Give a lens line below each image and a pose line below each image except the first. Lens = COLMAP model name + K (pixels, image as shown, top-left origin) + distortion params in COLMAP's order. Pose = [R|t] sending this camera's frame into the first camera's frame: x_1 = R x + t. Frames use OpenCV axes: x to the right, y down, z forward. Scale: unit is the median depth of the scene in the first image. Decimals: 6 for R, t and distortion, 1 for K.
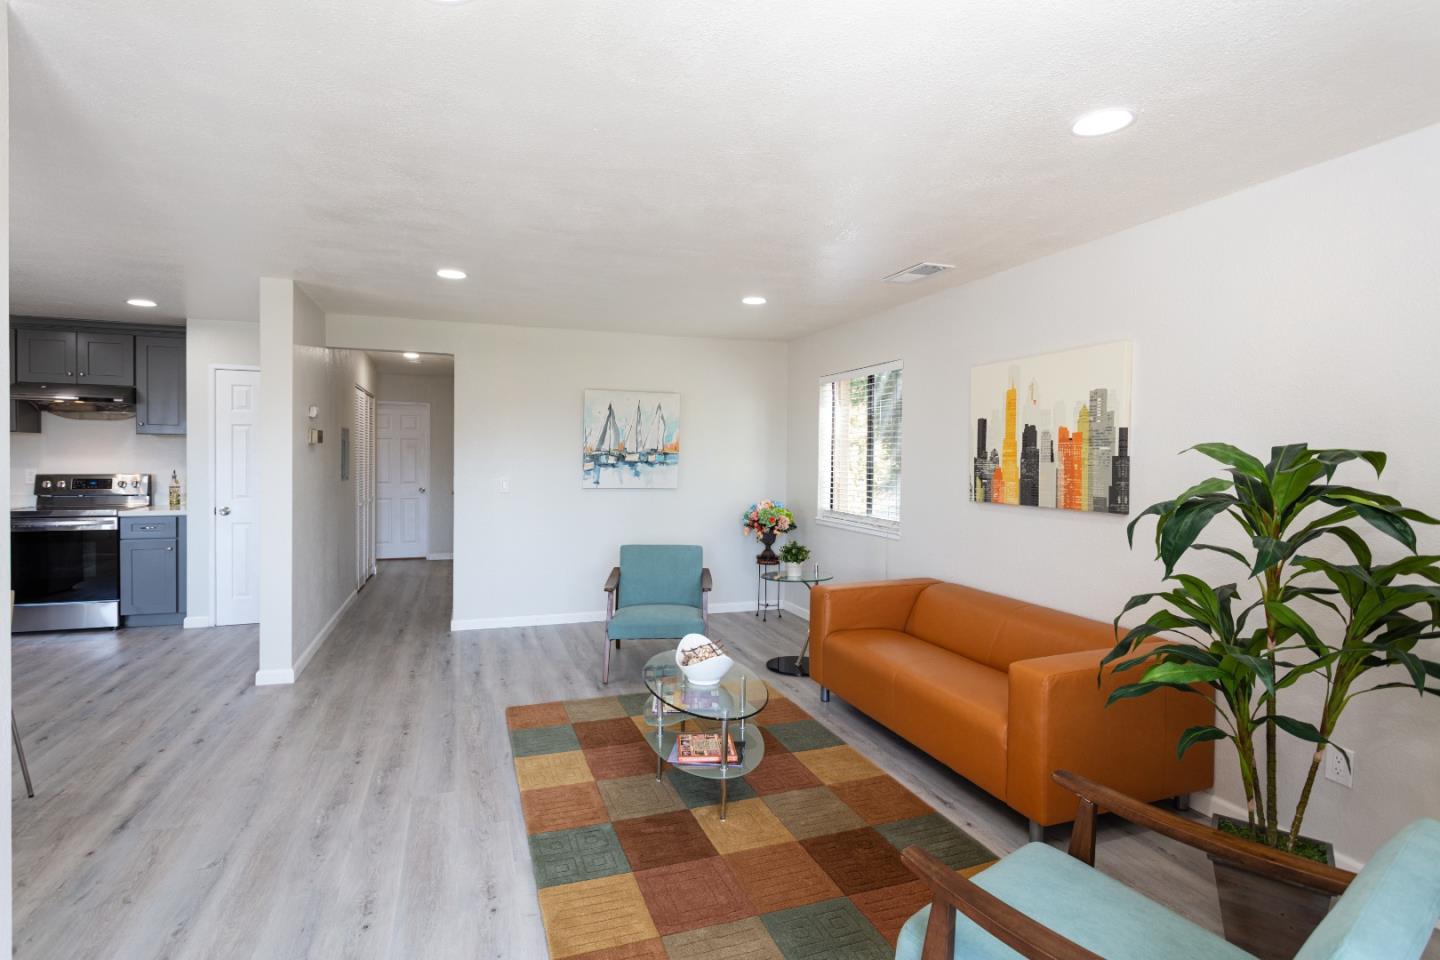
lens RADIAL K [[715.9, 0, 712.4], [0, 715.9, 469.6], [0, 0, 1]] dist [-0.012090, 0.006080]
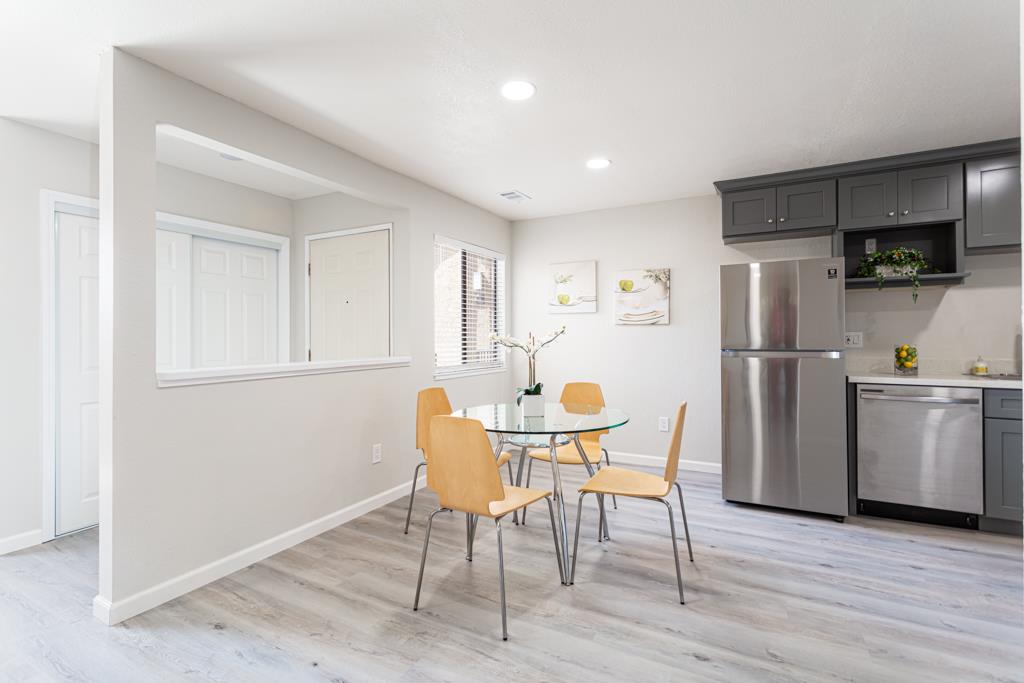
lens RADIAL K [[477.6, 0, 510.8], [0, 477.6, 334.8], [0, 0, 1]] dist [-0.000770, 0.001452]
pose [[-0.736530, -0.013706, -0.676265, -0.376997], [-0.017936, 0.999839, -0.000730, 0.029364], [0.676167, 0.011592, -0.736658, 1.068060]]
